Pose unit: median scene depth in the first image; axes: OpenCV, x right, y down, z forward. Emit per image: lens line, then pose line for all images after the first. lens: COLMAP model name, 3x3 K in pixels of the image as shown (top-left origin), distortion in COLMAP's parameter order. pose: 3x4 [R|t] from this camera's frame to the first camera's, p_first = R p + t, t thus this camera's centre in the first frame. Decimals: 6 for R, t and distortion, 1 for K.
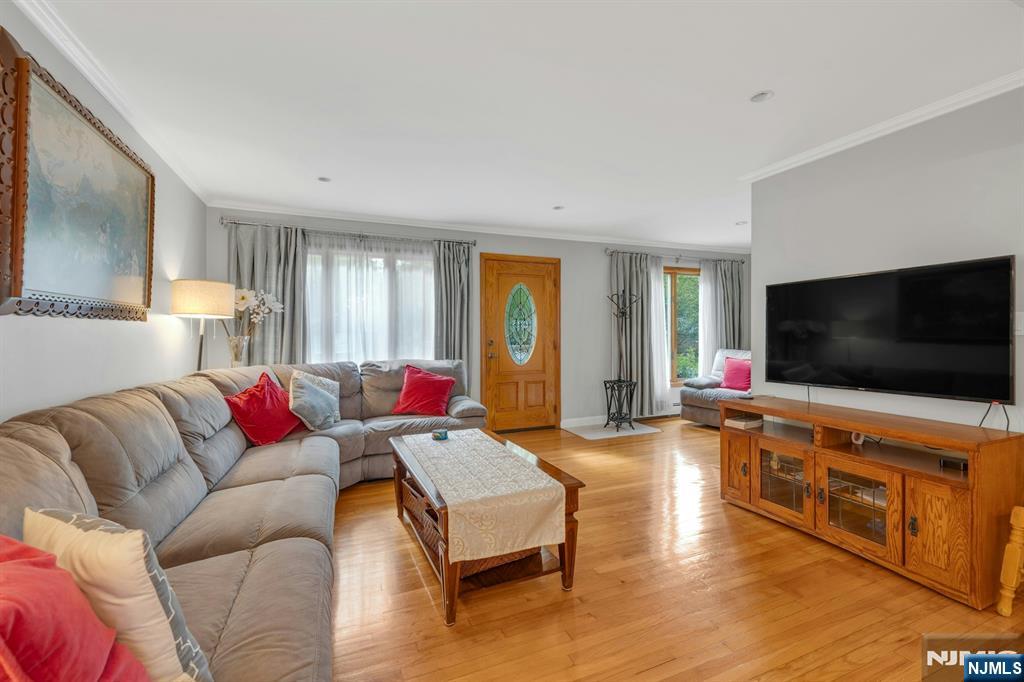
lens RADIAL K [[424.1, 0, 494.2], [0, 424.1, 345.8], [0, 0, 1]] dist [-0.000614, -0.000030]
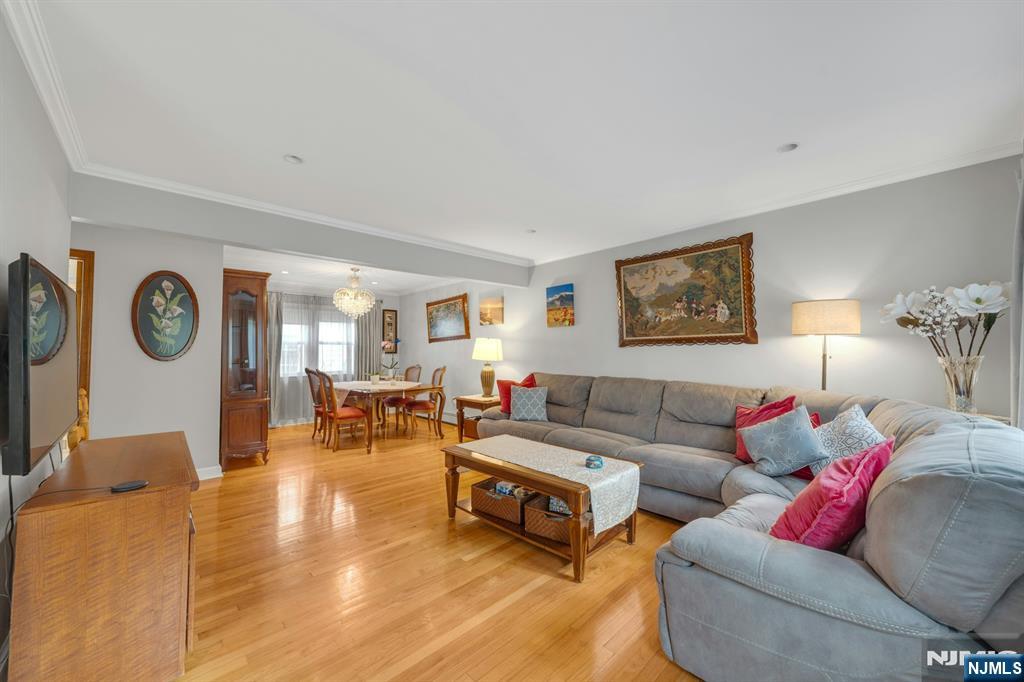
lens RADIAL K [[386.8, 0, 512.0], [0, 386.8, 341.0], [0, 0, 1]] dist [-0.000173, 0.000009]
pose [[-0.928259, 0.004106, -0.371911, 0.195686], [0.001525, 0.999973, 0.007233, -0.037422], [0.371931, 0.006147, -0.928240, 0.927688]]
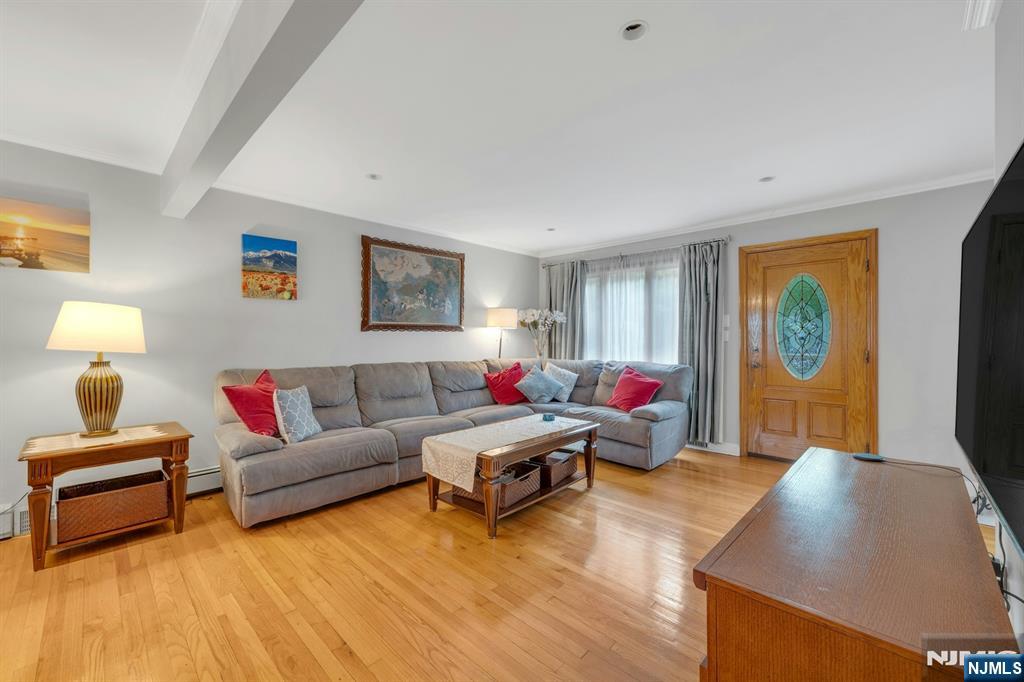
lens RADIAL K [[408.4, 0, 512.0], [0, 408.4, 341.0], [0, 0, 1]] dist [-0.000424, -0.000039]
pose [[0.419291, 0.010230, -0.907794, 0.505826], [-0.029840, 0.999552, -0.002518, -0.007083], [0.907361, 0.028145, 0.419409, 0.200334]]
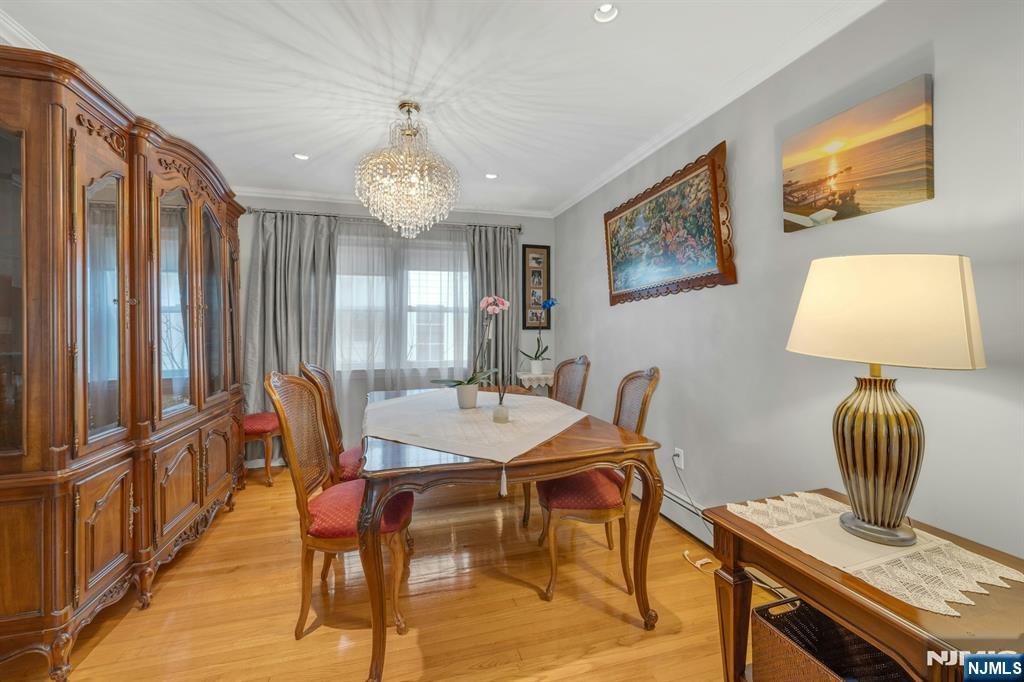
lens RADIAL K [[409.9, 0, 507.9], [0, 409.9, 328.2], [0, 0, 1]] dist [-0.020362, -0.000059]
pose [[-0.995422, 0.009770, 0.095074, 0.060478], [0.012676, 0.999469, 0.030006, -0.007753], [-0.094730, 0.031073, -0.995018, 0.206259]]
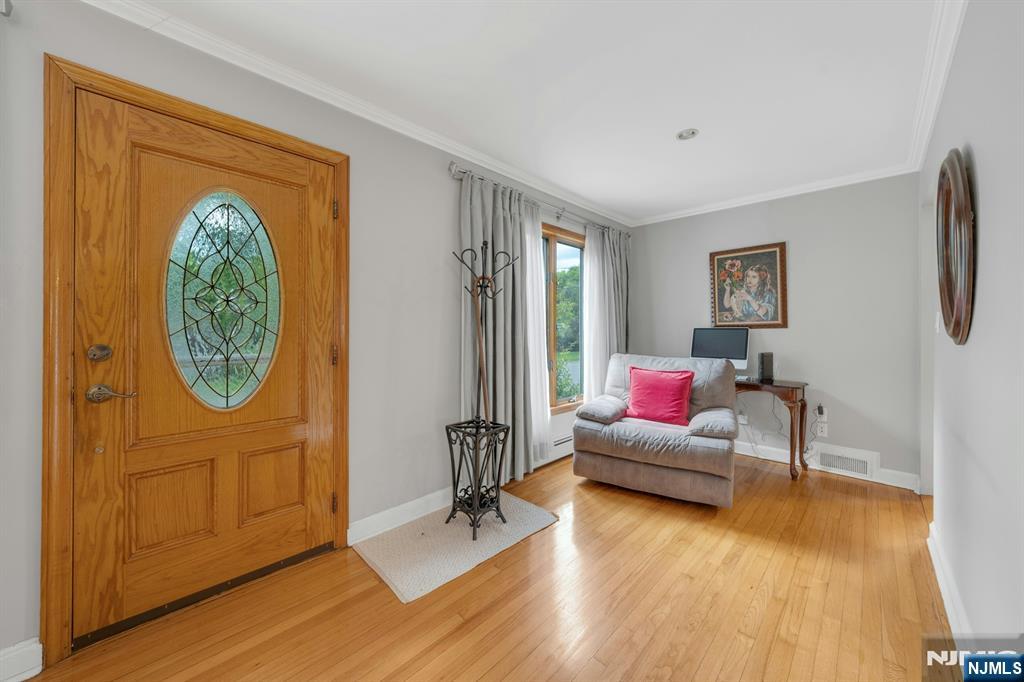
lens RADIAL K [[371.6, 0, 508.5], [0, 371.6, 329.1], [0, 0, 1]] dist [-0.000824, 0.000117]
pose [[0.915456, 0.011014, 0.402266, 0.154273], [0.004002, 0.999327, -0.036469, -0.012116], [-0.402397, 0.034996, 0.914796, 0.586143]]
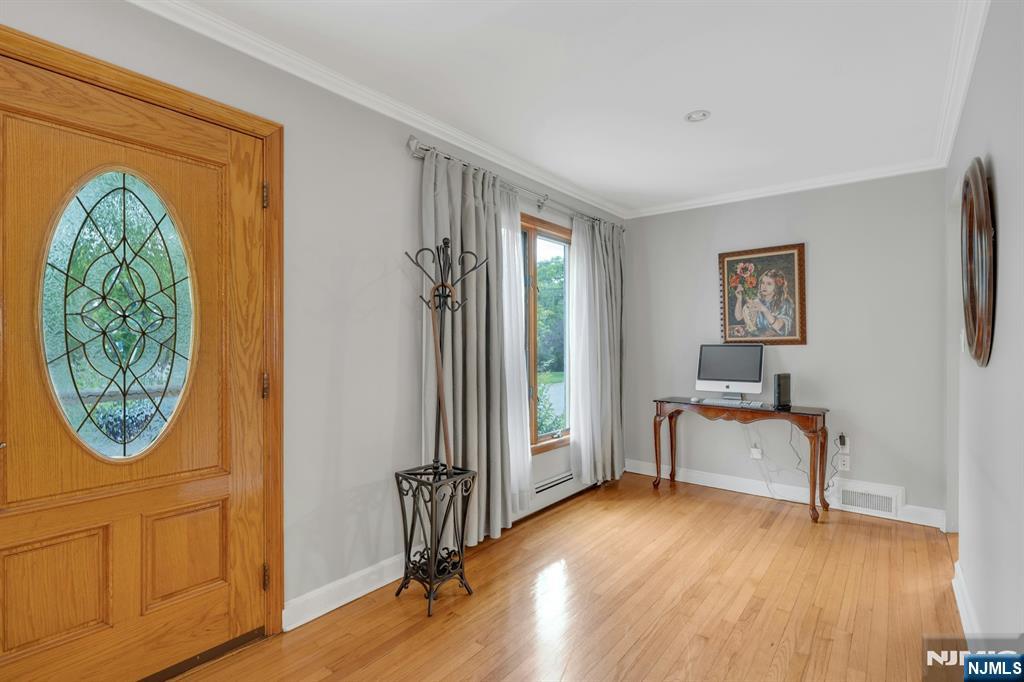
lens RADIAL K [[492.4, 0, 513.5], [0, 492.4, 344.7], [0, 0, 1]] dist [0.002778, 0.000426]
pose [[0.863753, 0.005602, 0.503884, 0.118036], [0.011149, 0.999481, -0.030225, -0.017954], [-0.503792, 0.031725, 0.863242, 0.571267]]
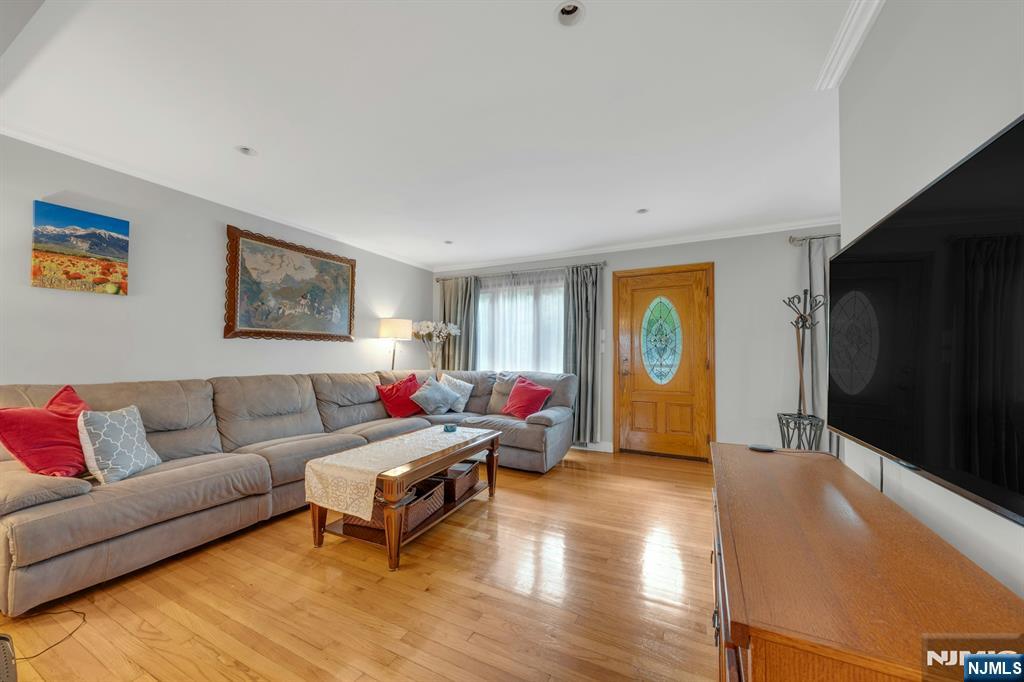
lens RADIAL K [[368.1, 0, 513.7], [0, 368.1, 346.5], [0, 0, 1]] dist [-0.004887, -0.000051]
pose [[0.676918, -0.010732, -0.735981, 0.428307], [-0.028881, 0.998736, -0.041127, 0.005005], [0.735492, 0.049096, 0.675752, 0.209966]]
